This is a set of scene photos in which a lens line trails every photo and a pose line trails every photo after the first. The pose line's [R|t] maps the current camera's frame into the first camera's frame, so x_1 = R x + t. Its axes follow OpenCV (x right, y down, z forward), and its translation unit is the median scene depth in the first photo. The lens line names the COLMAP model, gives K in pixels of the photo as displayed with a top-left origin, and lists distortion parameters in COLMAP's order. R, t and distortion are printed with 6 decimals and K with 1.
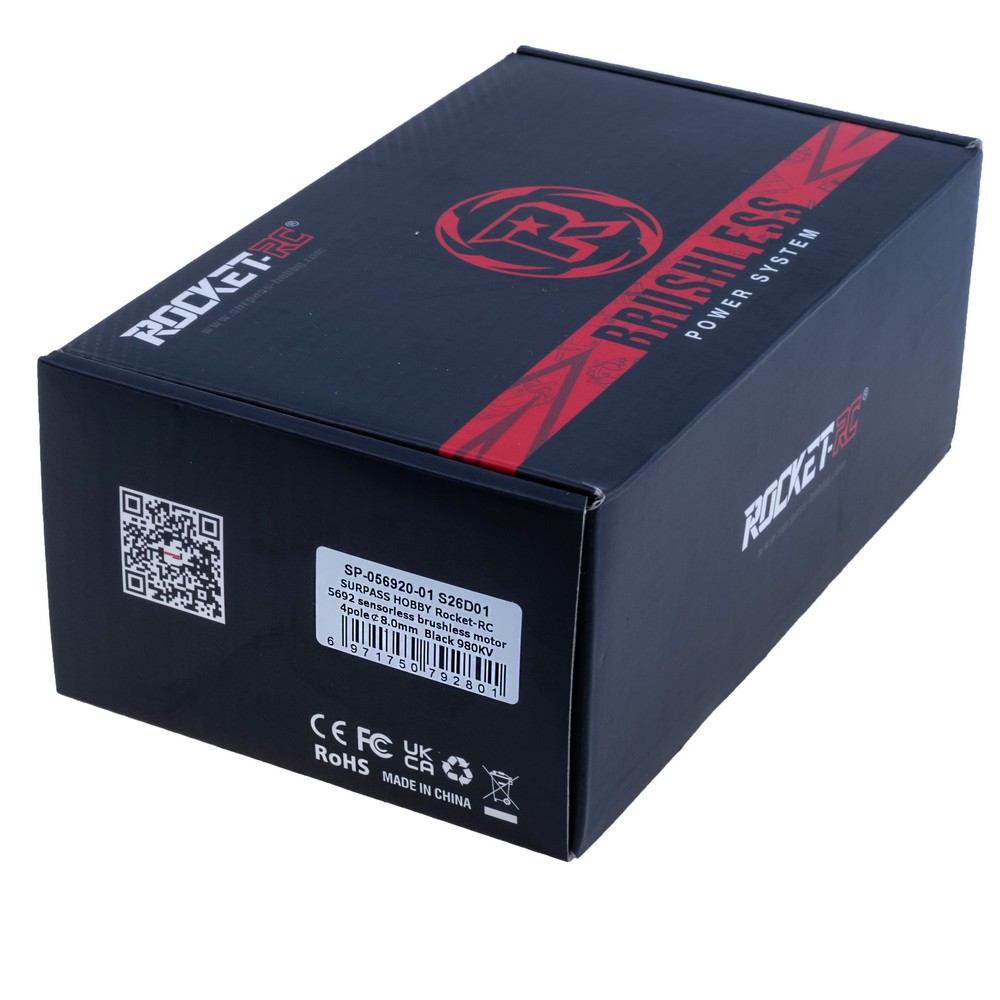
lens RADIAL K [[3303.5, 0, 499.8], [0, 3303.5, 500.0], [0, 0, 1]] dist [-0.088112, 0.000000]
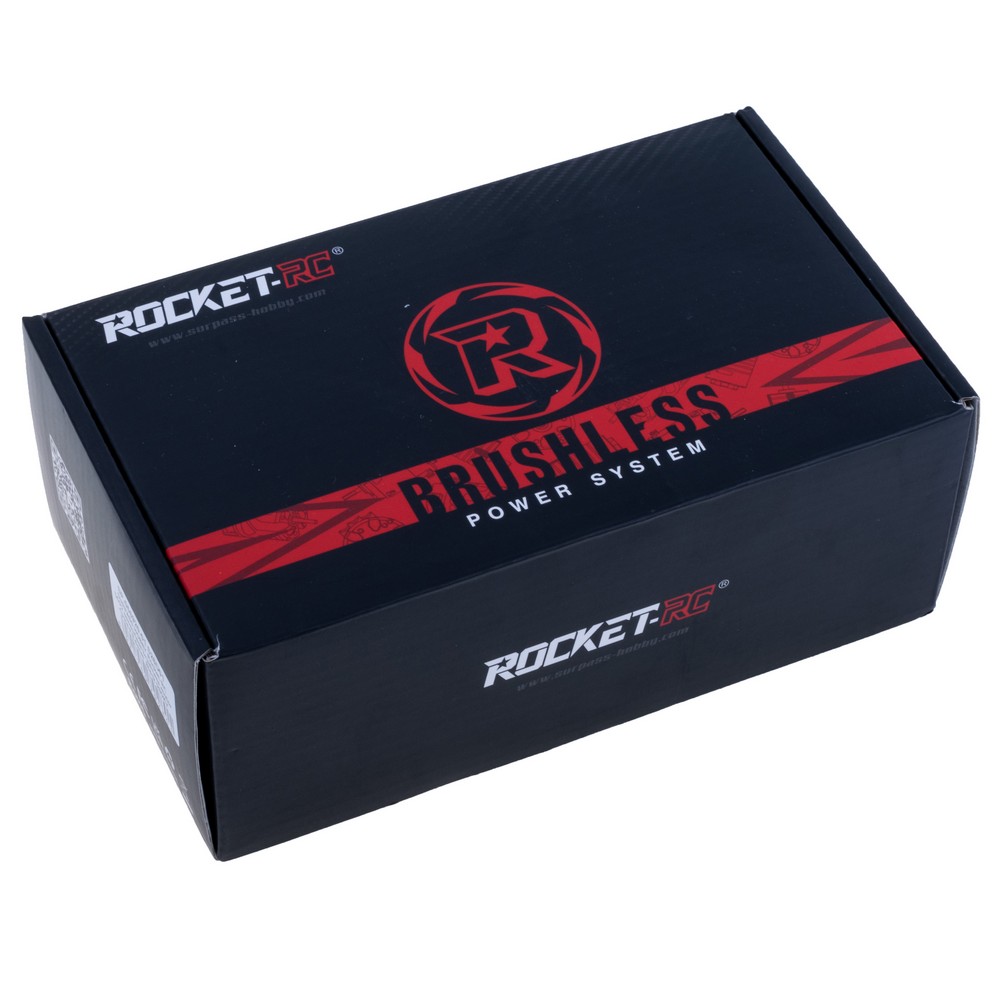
lens RADIAL K [[3303.5, 0, 499.9], [0, 3303.5, 500.1], [0, 0, 1]] dist [-0.088112, 0.000000]
pose [[0.798354, 0.440497, -0.410600, 0.532530], [-0.293340, 0.879956, 0.373671, -0.485728], [0.525911, -0.177876, 0.831732, 0.031151]]
